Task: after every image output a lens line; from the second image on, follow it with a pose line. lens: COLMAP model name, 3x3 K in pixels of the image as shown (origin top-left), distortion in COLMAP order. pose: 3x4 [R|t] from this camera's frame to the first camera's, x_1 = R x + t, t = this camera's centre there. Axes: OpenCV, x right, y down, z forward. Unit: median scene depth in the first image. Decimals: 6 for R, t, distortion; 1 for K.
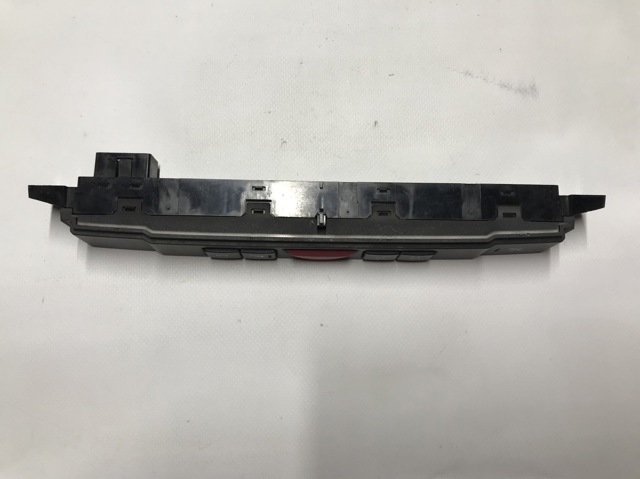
lens RADIAL K [[522.4, 0, 322.2], [0, 522.4, 244.3], [0, 0, 1]] dist [0.037108, -0.032501]
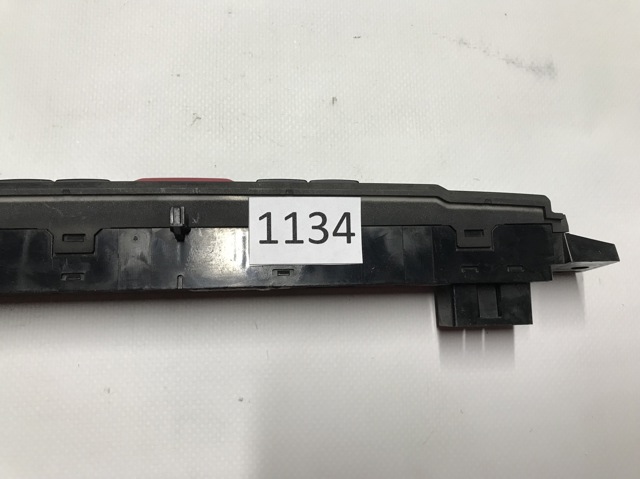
lens RADIAL K [[522.4, 0, 318.4], [0, 522.4, 242.8], [0, 0, 1]] dist [0.037108, -0.032501]
pose [[0.995885, 0.036911, 0.082769, 0.031419], [-0.028602, 0.994635, -0.099416, 0.025727], [-0.085995, 0.096640, 0.991598, 0.332240]]
